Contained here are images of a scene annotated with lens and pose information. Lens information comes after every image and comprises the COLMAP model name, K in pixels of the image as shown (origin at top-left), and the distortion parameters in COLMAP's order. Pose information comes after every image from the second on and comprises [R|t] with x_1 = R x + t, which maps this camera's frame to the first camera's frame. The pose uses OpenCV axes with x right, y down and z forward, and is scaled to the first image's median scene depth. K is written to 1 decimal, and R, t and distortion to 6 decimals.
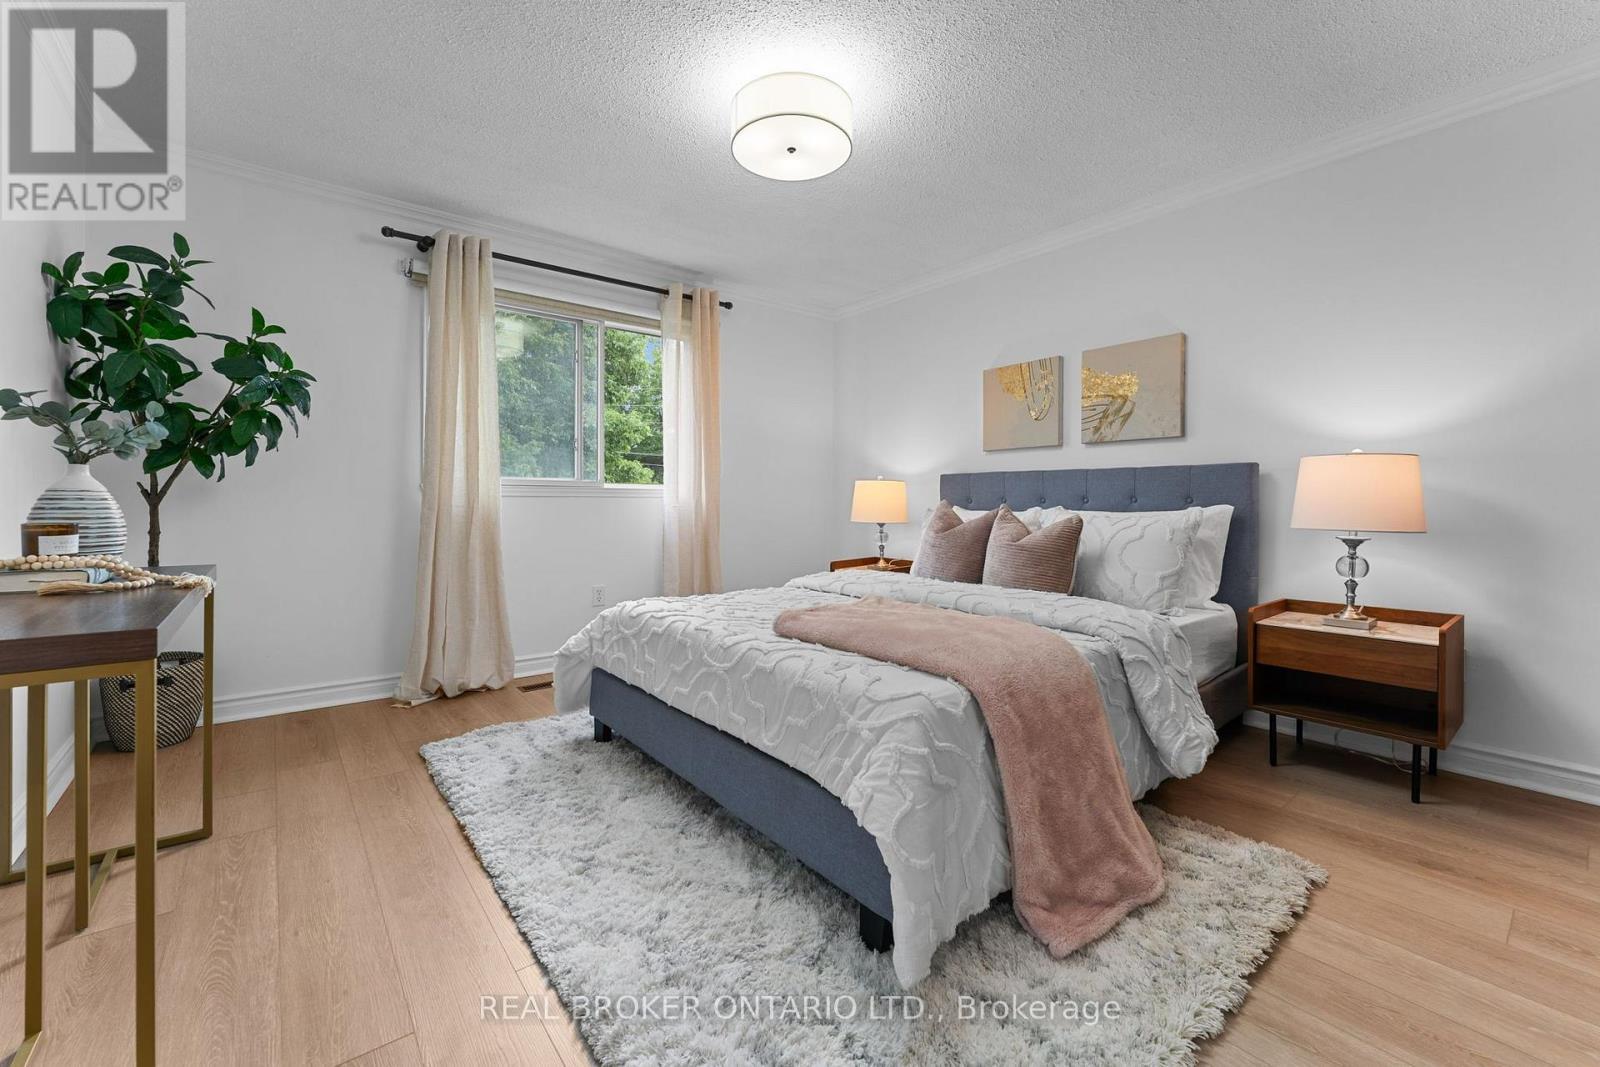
lens RADIAL K [[656.7, 0, 802.4], [0, 656.7, 503.0], [0, 0, 1]] dist [-0.000473, -0.000097]
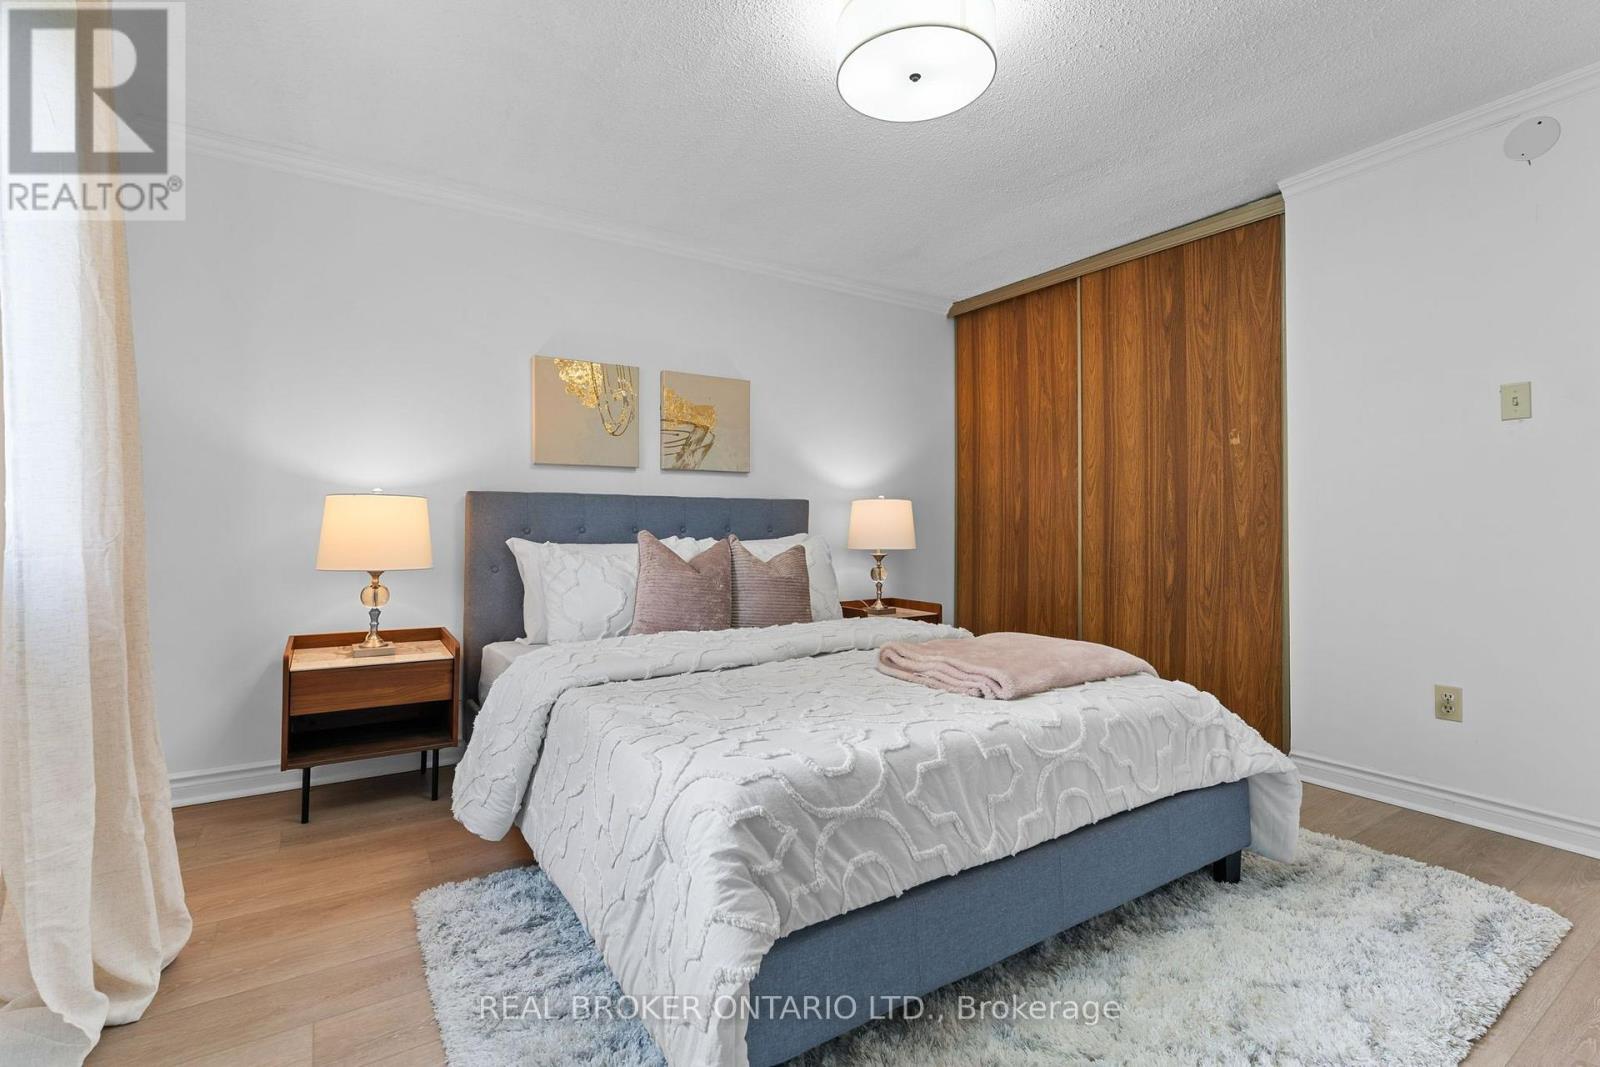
lens RADIAL K [[718.3, 0, 800.0], [0, 718.3, 533.5], [0, 0, 1]] dist [-0.024084, -0.000091]
pose [[0.094919, -0.005949, 0.995467, -0.574753], [0.005386, 0.999971, 0.005462, -0.003874], [-0.995470, 0.004844, 0.094948, 0.725323]]
